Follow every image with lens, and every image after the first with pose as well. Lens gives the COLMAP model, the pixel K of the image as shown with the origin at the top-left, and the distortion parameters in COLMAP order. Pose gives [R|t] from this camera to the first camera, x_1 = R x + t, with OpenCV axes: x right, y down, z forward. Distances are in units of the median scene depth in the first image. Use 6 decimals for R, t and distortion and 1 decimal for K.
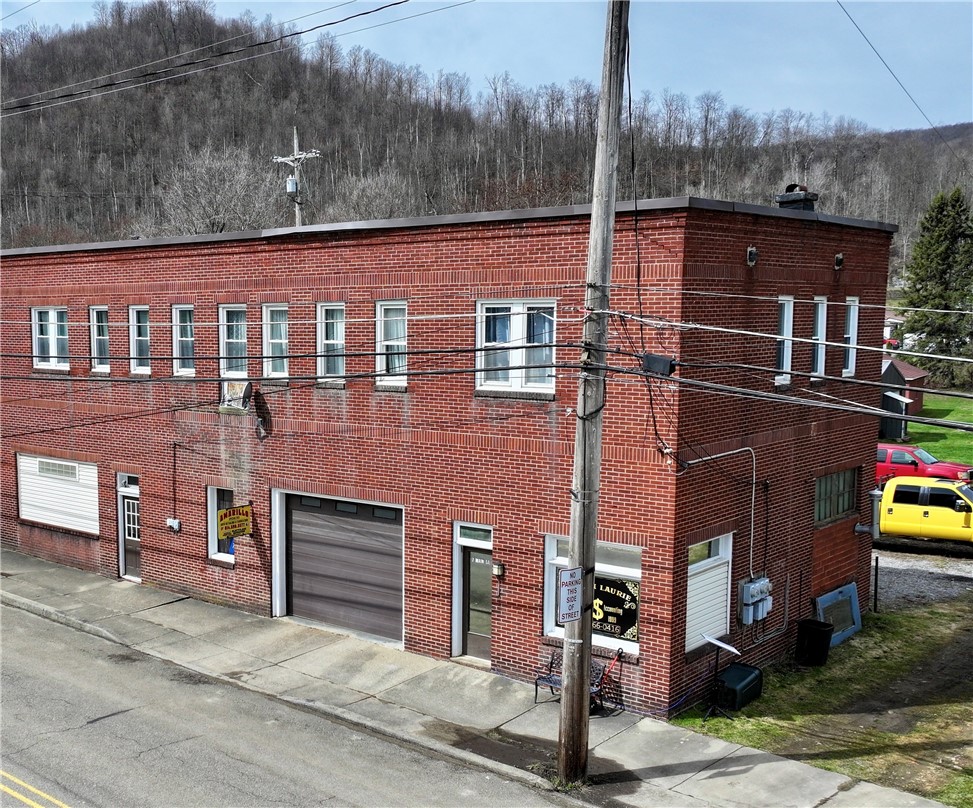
lens RADIAL K [[1158.5, 0, 556.0], [0, 1158.5, 535.5], [0, 0, 1]] dist [0.006070, 0.010194]
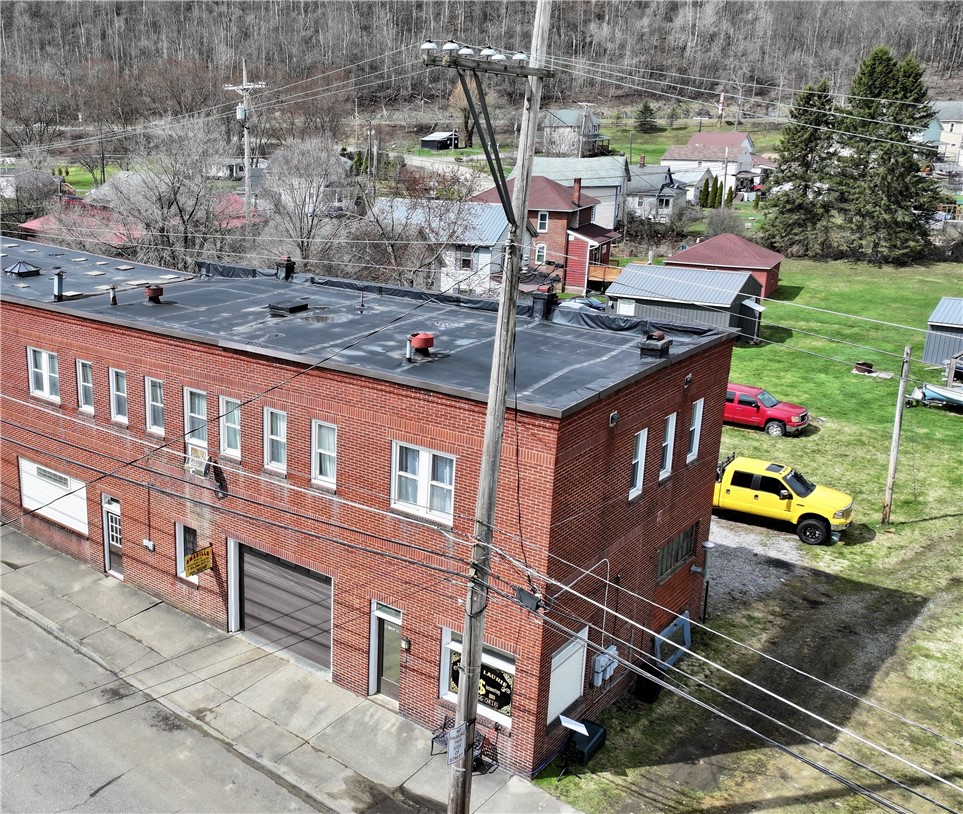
lens RADIAL K [[983.3, 0, 479.7], [0, 983.3, 448.0], [0, 0, 1]] dist [0.004944, 0.006020]
pose [[0.999454, 0.029064, 0.015702, 0.008230], [-0.031039, 0.988911, 0.145227, -0.322404], [-0.011307, -0.145635, 0.989274, -0.044920]]
